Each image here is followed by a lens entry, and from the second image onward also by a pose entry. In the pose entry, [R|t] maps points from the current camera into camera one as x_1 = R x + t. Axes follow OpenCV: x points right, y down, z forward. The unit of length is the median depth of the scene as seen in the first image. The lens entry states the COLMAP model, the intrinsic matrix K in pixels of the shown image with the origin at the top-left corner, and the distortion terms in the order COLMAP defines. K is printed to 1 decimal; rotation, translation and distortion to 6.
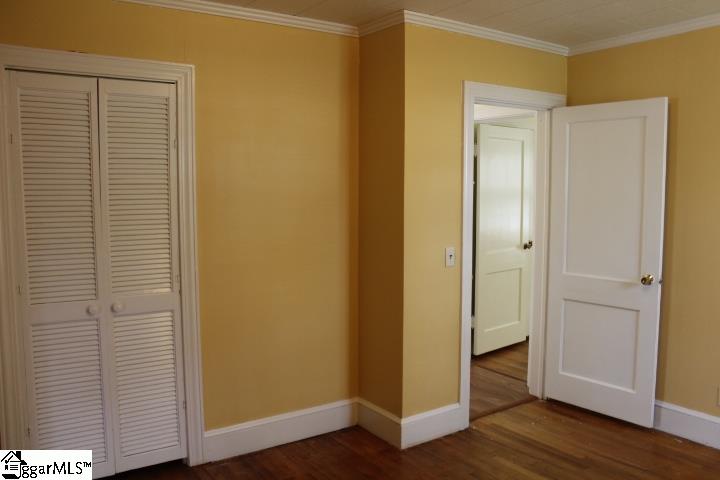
lens RADIAL K [[591.3, 0, 360.0], [0, 591.3, 240.0], [0, 0, 1]] dist [-0.110792, 0.016953]
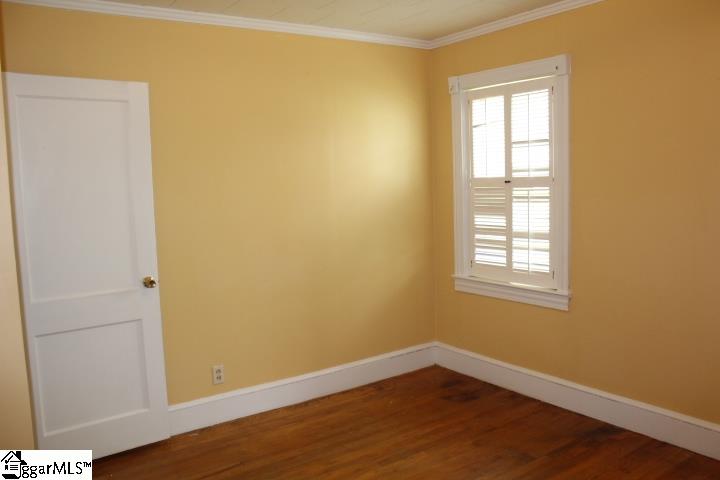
lens RADIAL K [[591.3, 0, 360.0], [0, 591.3, 240.0], [0, 0, 1]] dist [-0.110792, 0.016953]
pose [[-0.025068, -0.094201, 0.995238, -0.361143], [0.121470, 0.987887, 0.096565, -0.038470], [-0.992279, 0.123312, -0.013321, 0.584029]]
